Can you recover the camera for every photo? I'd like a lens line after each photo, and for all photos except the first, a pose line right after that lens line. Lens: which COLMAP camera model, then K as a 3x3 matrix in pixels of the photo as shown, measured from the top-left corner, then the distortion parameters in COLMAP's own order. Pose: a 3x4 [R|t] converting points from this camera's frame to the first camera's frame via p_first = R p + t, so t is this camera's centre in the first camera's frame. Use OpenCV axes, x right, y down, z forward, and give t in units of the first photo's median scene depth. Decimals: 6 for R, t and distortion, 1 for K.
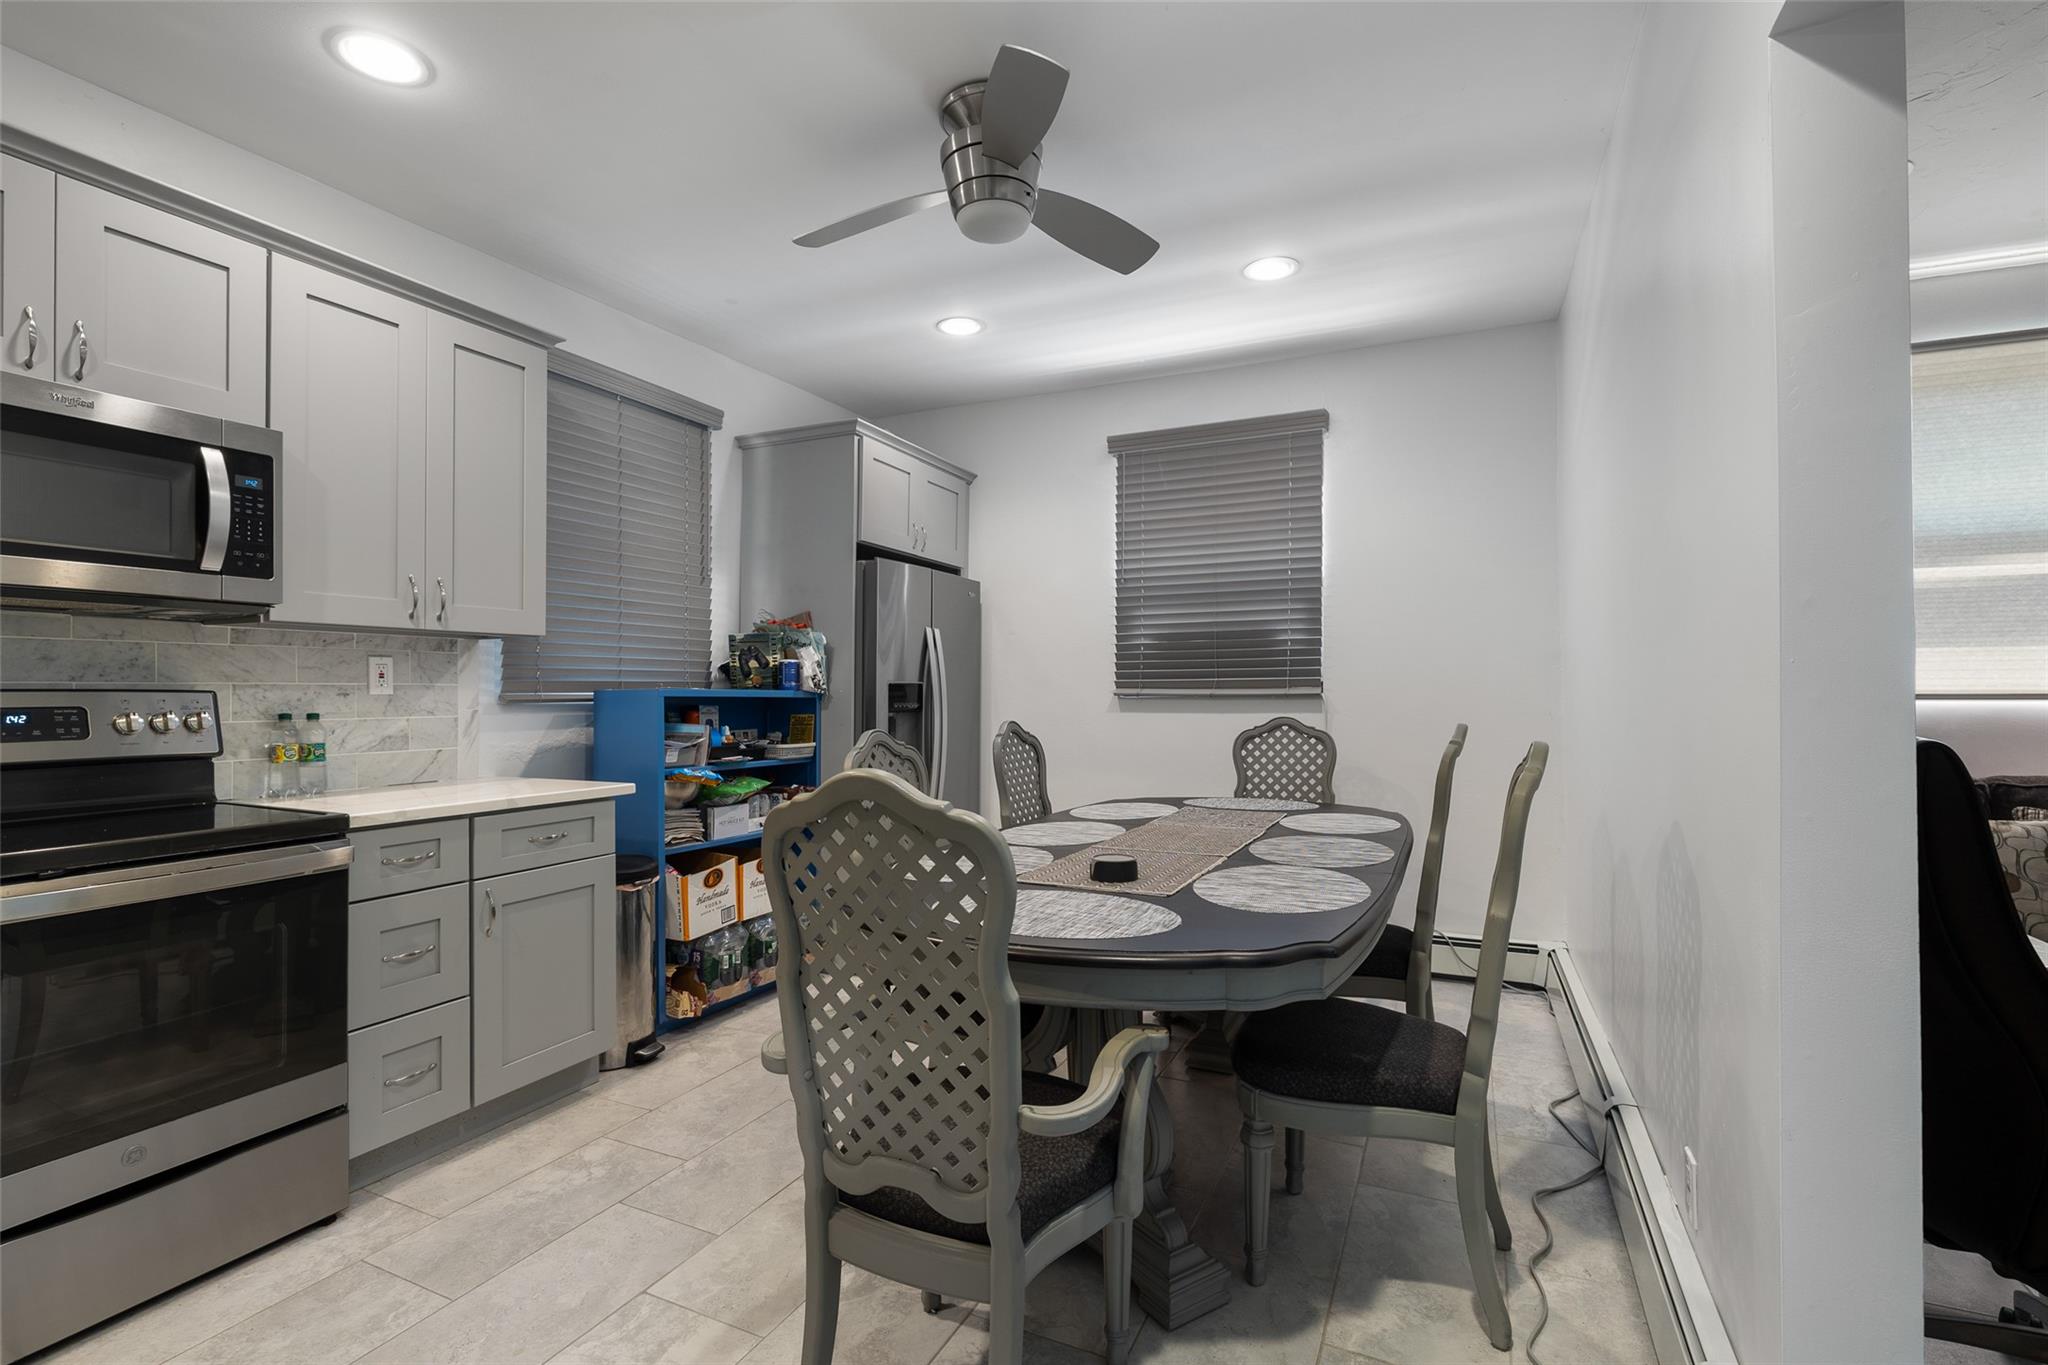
lens RADIAL K [[919.8, 0, 1015.5], [0, 919.8, 678.9], [0, 0, 1]] dist [-0.002443, -0.000276]
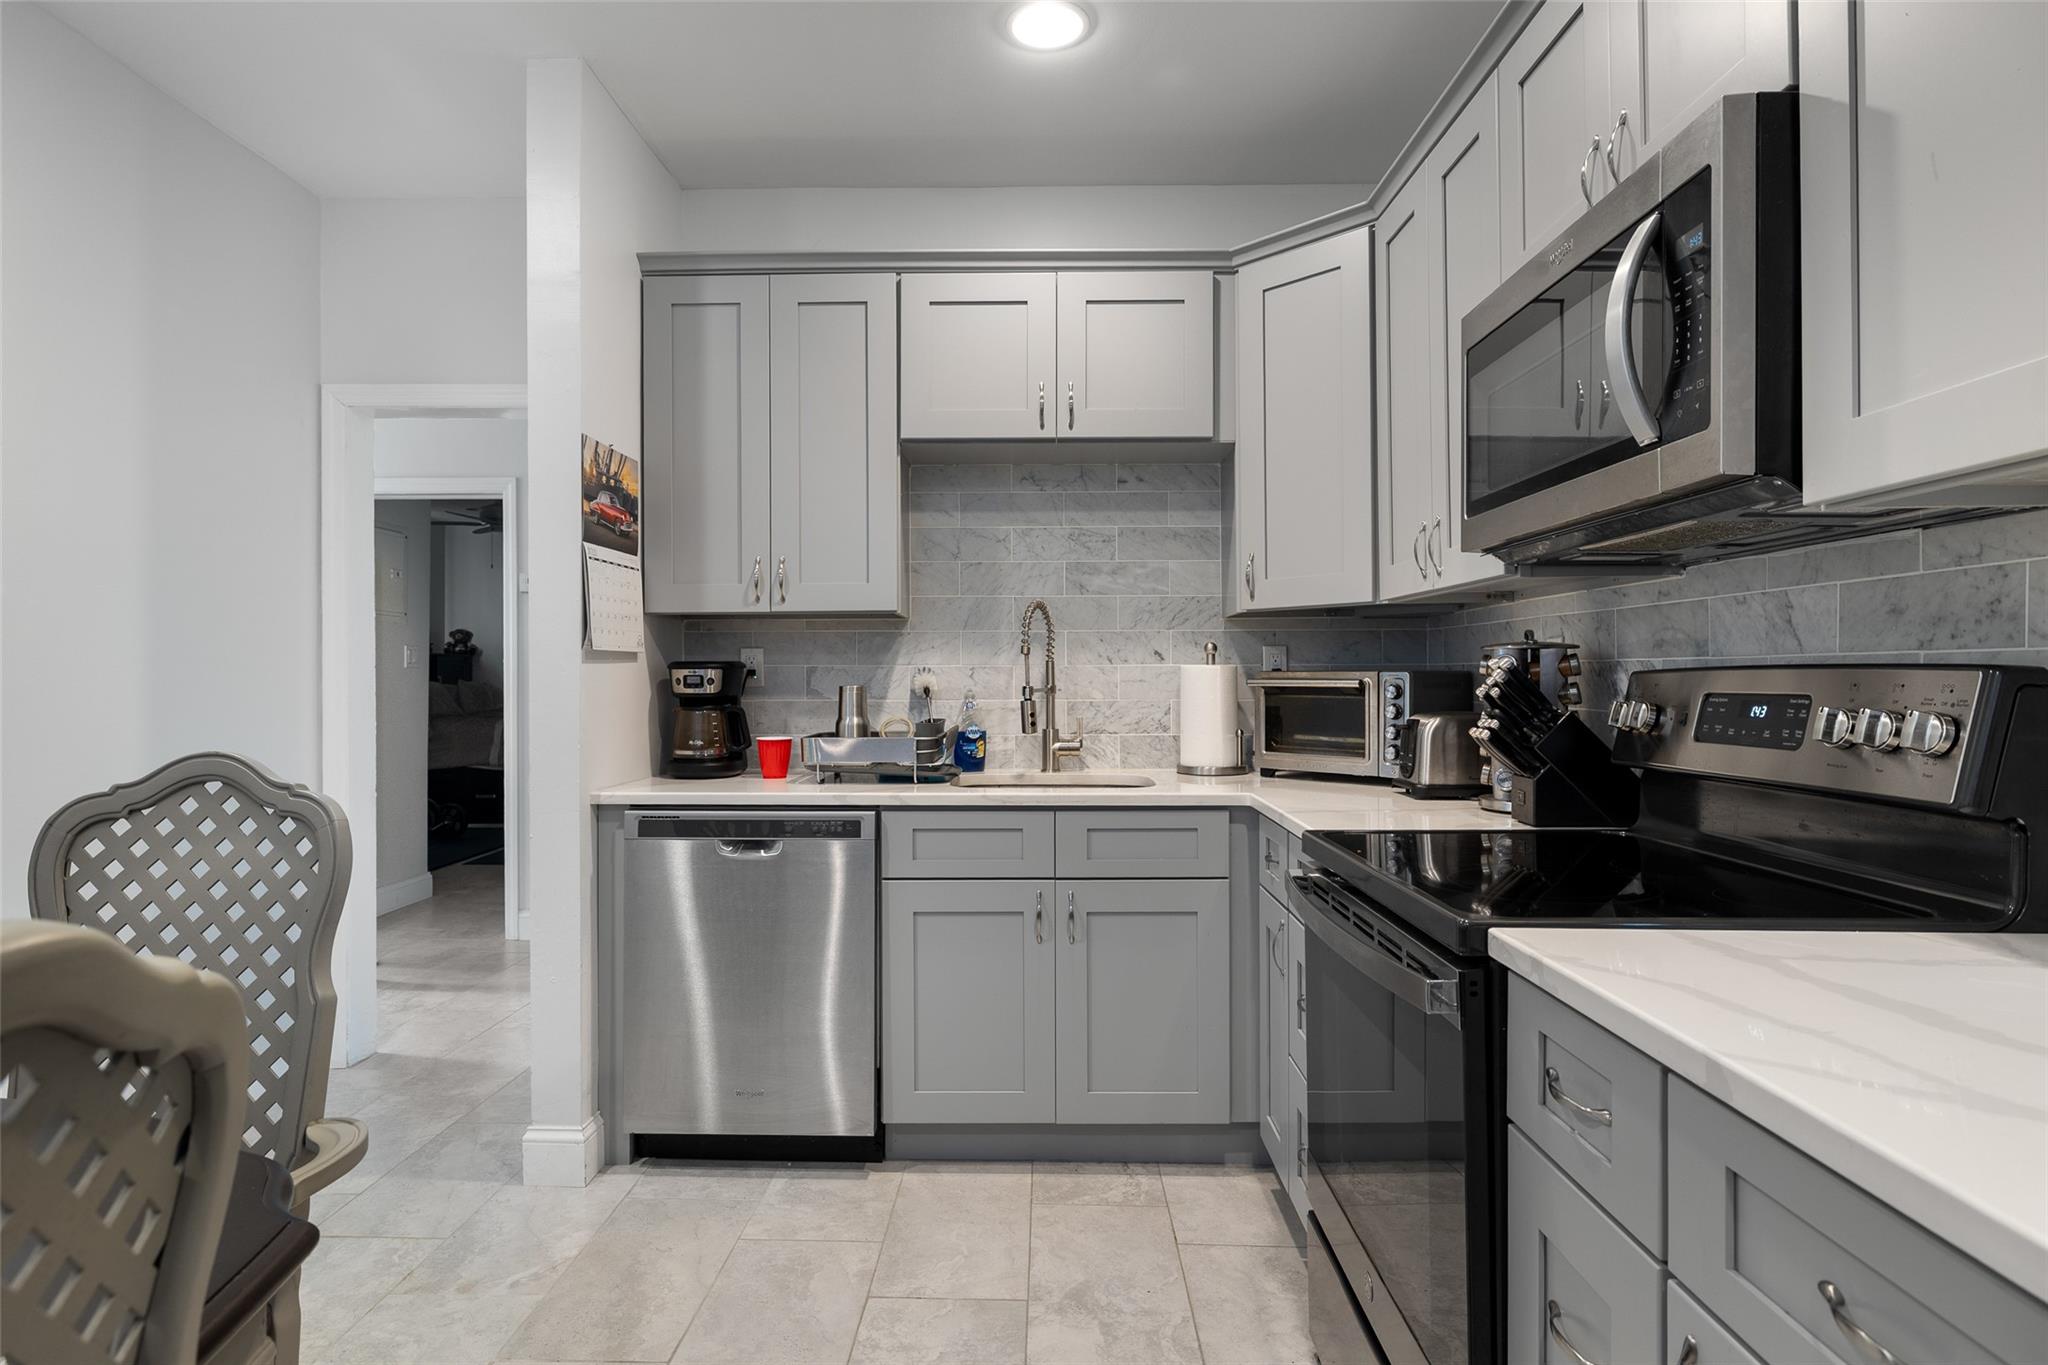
lens RADIAL K [[1108.2, 0, 1029.7], [0, 1108.2, 671.8], [0, 0, 1]] dist [0.002949, 0.000132]
pose [[-0.897860, 0.001155, -0.440279, -0.188951], [0.009118, 0.999831, -0.015970, 0.015733], [0.440186, -0.018353, -0.897719, 0.992573]]
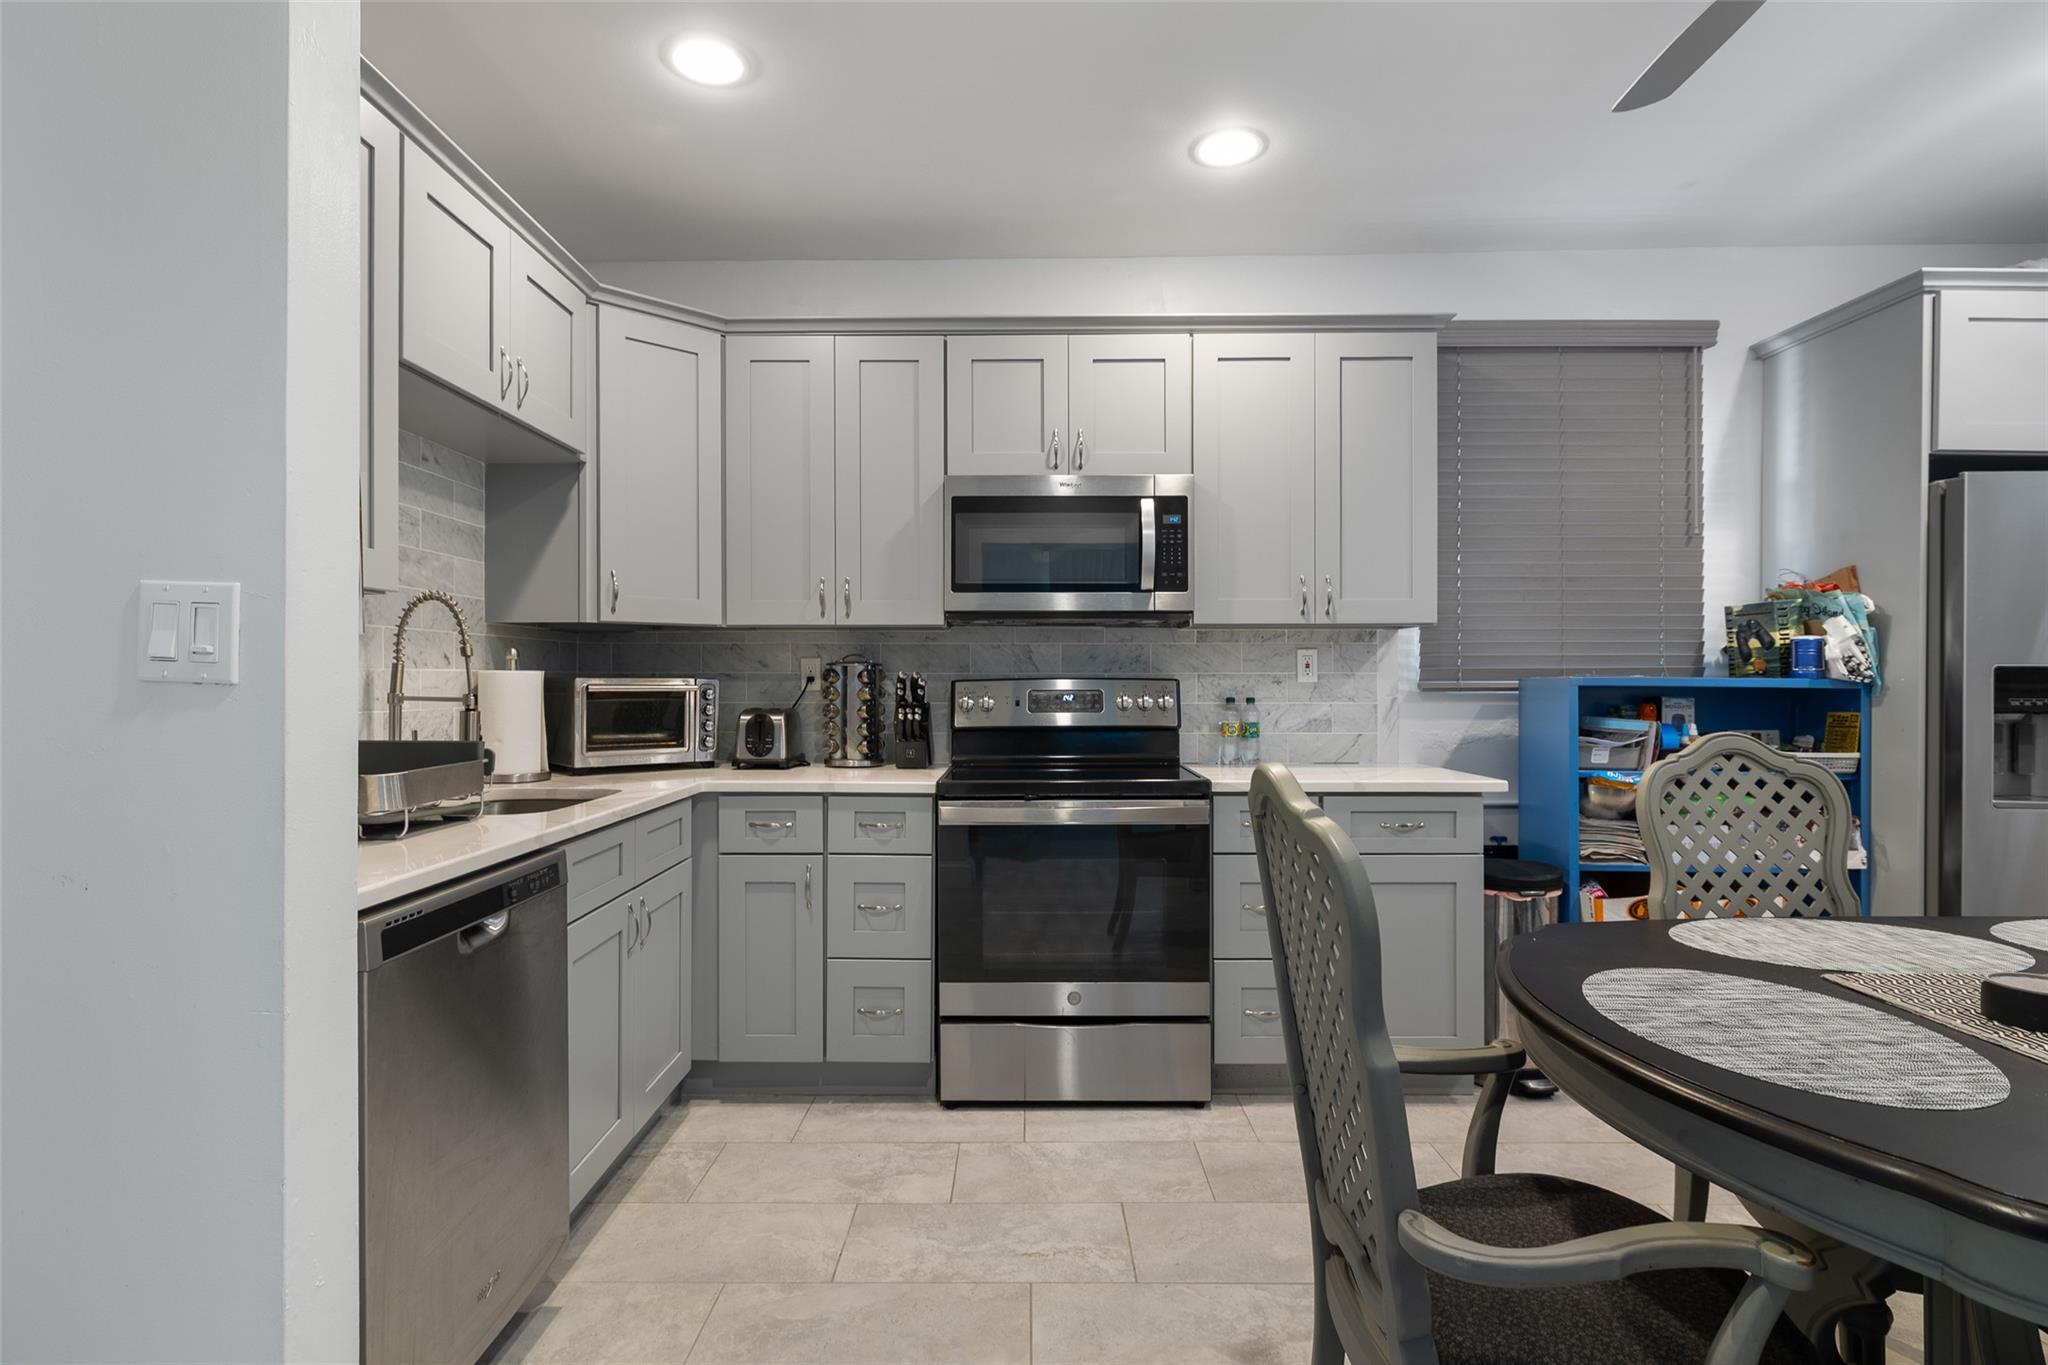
lens RADIAL K [[987.6, 0, 1012.5], [0, 987.6, 668.5], [0, 0, 1]] dist [-0.005881, 0.000293]
pose [[0.438109, -0.010780, -0.898857, 0.233388], [0.011805, 0.999911, -0.006238, 0.002937], [0.898845, -0.007878, 0.438197, 0.129394]]
